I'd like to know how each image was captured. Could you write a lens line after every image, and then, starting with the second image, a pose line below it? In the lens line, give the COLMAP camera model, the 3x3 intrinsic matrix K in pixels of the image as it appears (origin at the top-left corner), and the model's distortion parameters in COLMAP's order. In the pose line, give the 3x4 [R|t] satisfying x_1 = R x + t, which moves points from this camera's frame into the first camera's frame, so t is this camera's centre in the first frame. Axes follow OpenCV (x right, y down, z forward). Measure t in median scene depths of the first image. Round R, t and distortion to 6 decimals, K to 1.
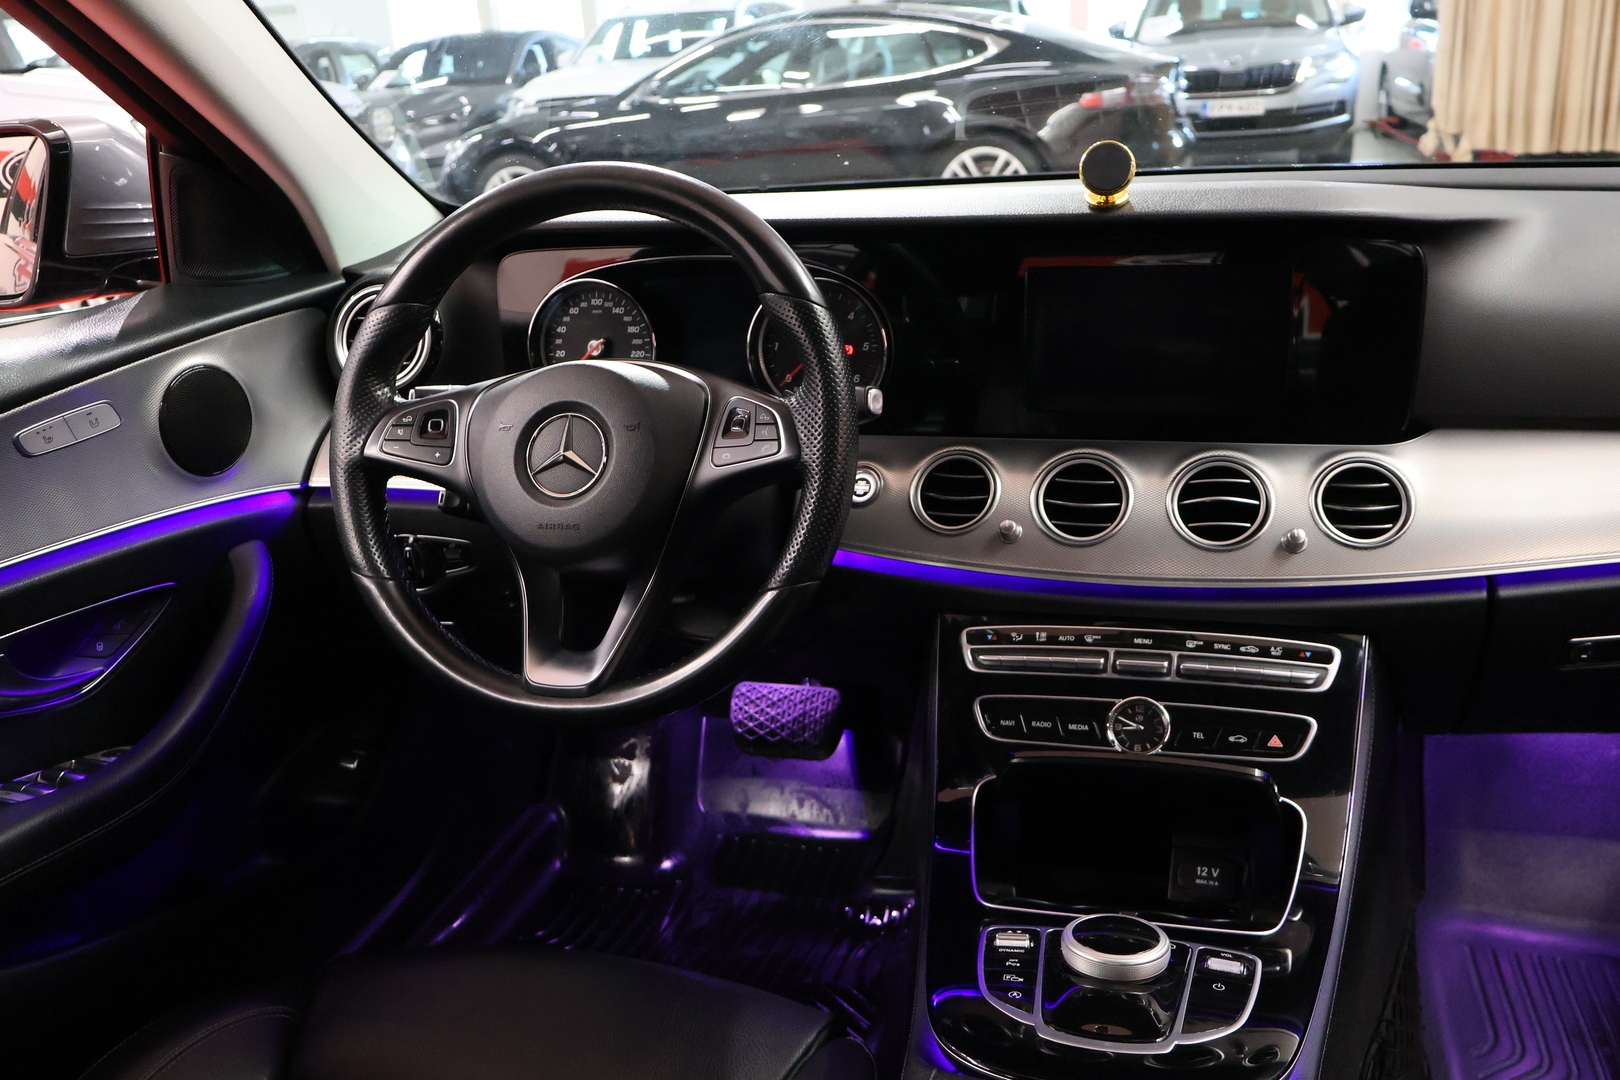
lens RADIAL K [[1514.7, 0, 810.0], [0, 1514.7, 540.0], [0, 0, 1]] dist [0.011595, 0.001840]
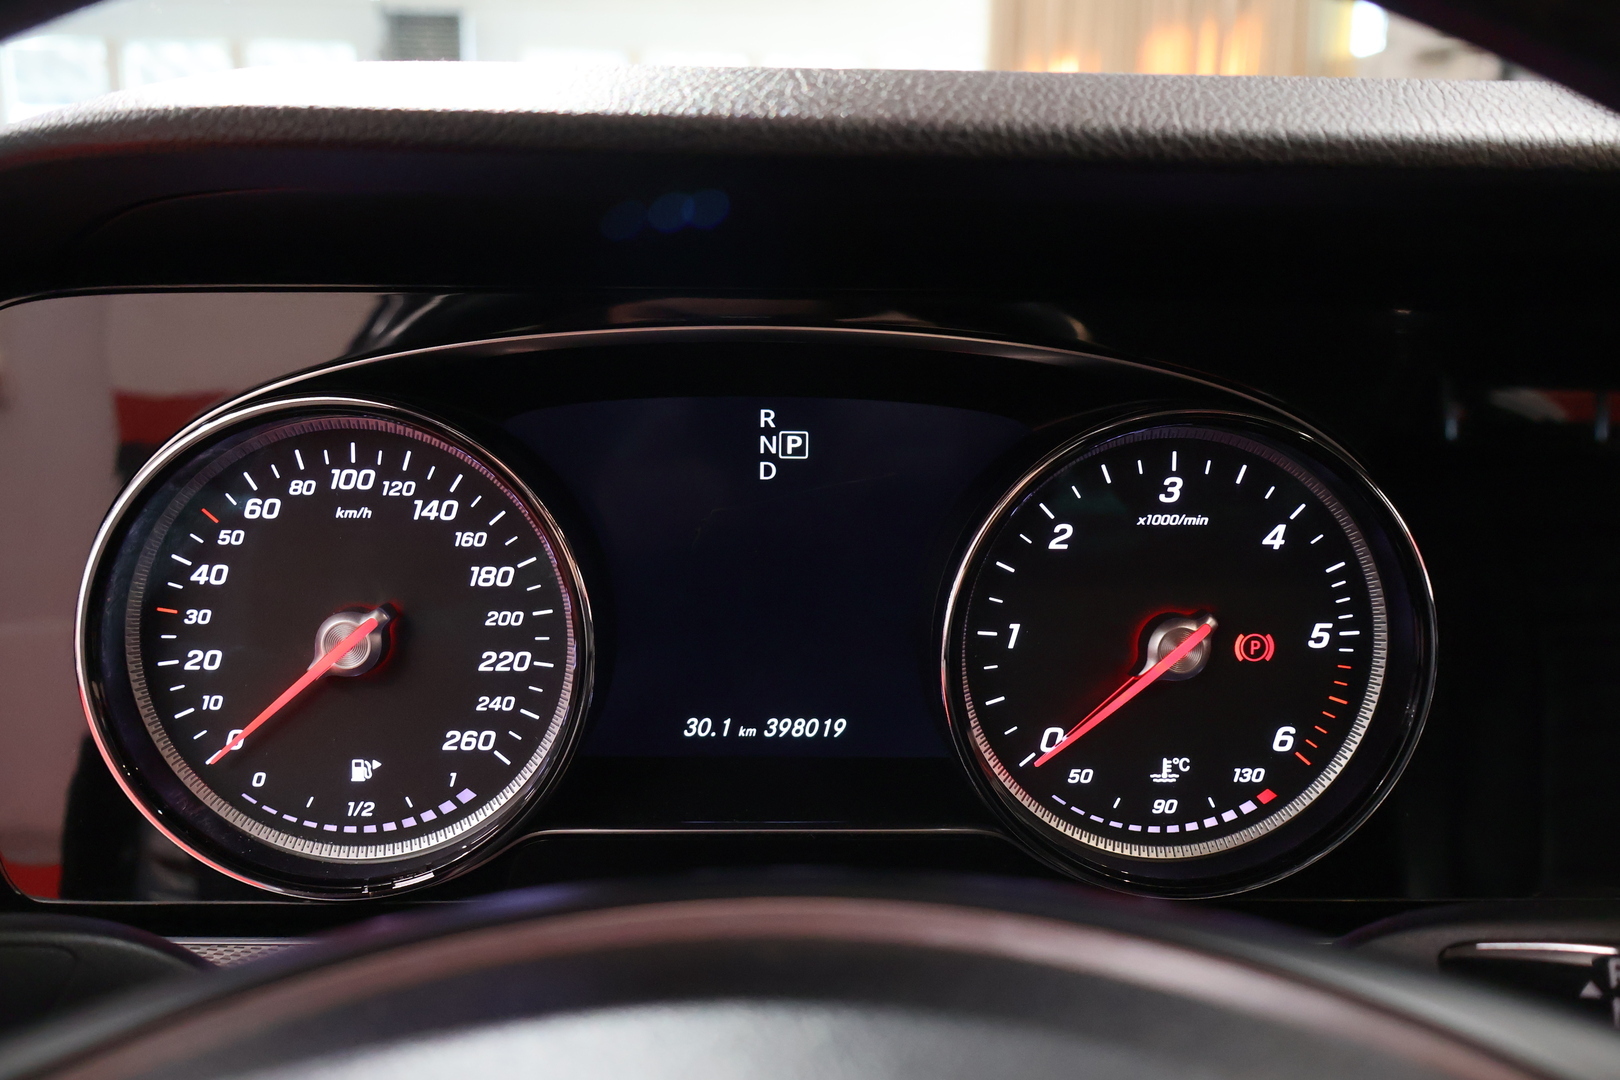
lens RADIAL K [[1300.1, 0, 810.0], [0, 1300.1, 540.0], [0, 0, 1]] dist [-0.009044, -0.001622]
pose [[0.948595, -0.003544, 0.316473, -0.137155], [0.037280, 0.994227, -0.100610, -0.119205], [-0.314289, 0.107237, 0.943251, 0.752234]]
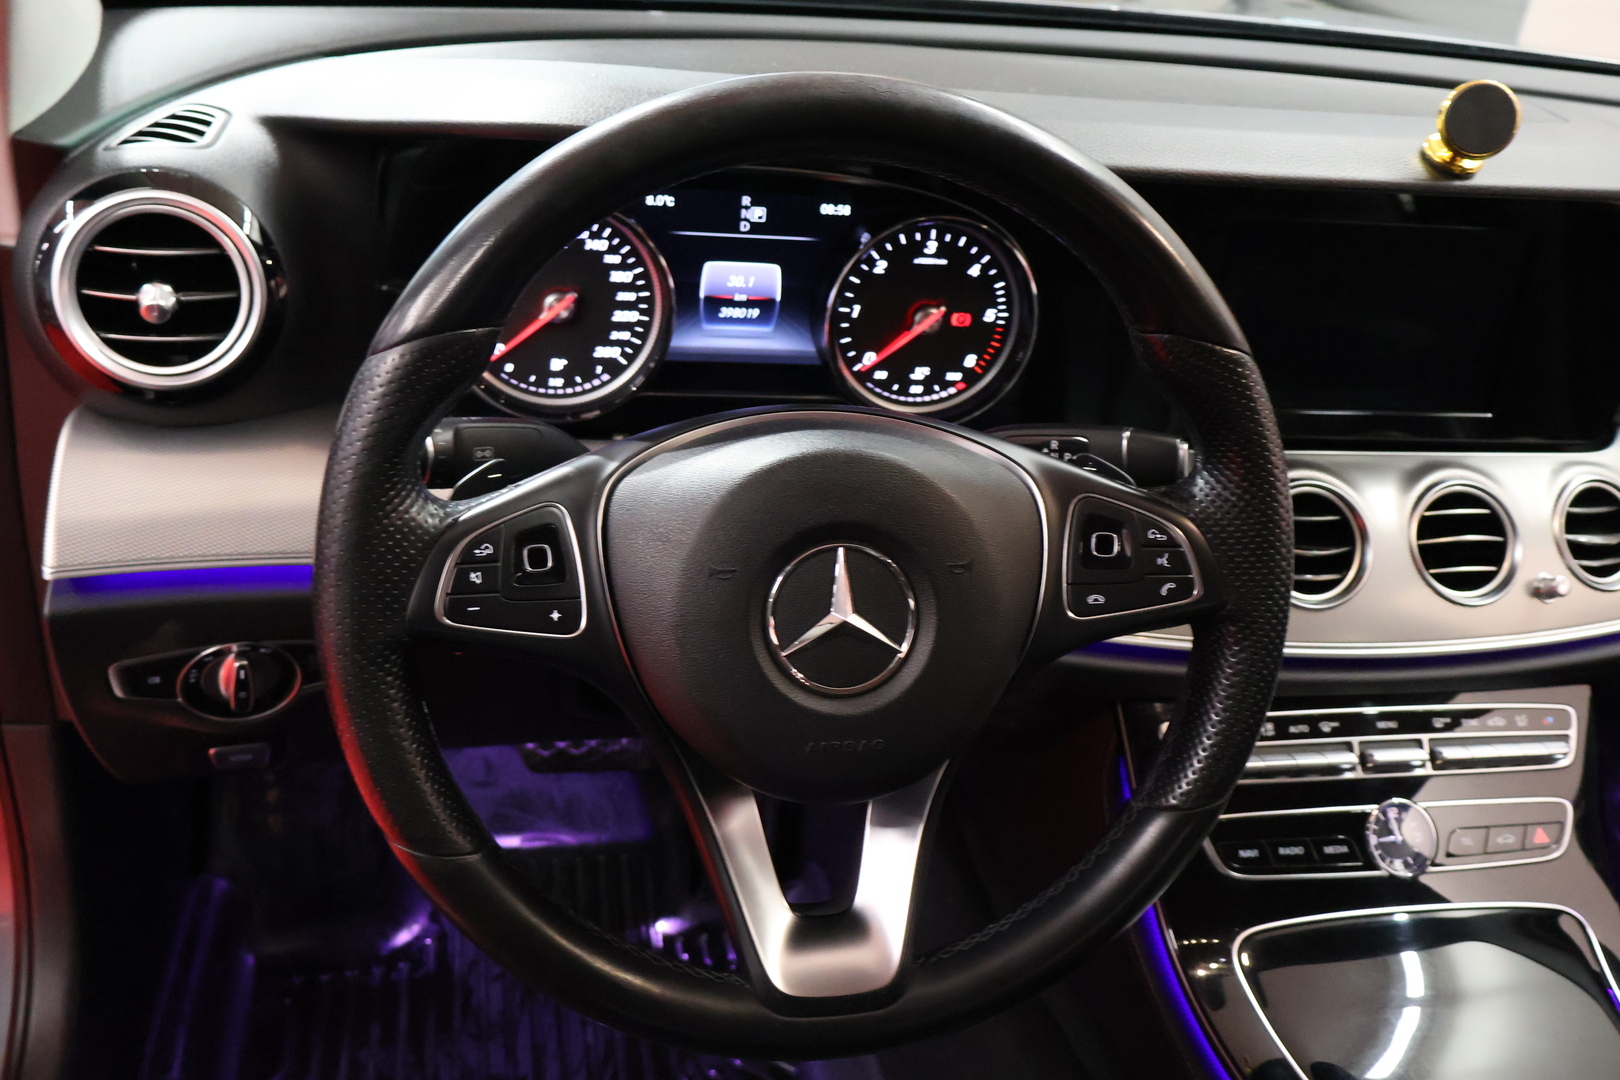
lens RADIAL K [[1514.7, 0, 810.0], [0, 1514.7, 540.0], [0, 0, 1]] dist [0.011595, 0.001840]
pose [[0.870881, -0.095902, 0.482047, -0.353881], [-0.005362, 0.978866, 0.204431, -0.160397], [-0.491465, -0.180619, 0.851962, 0.427256]]
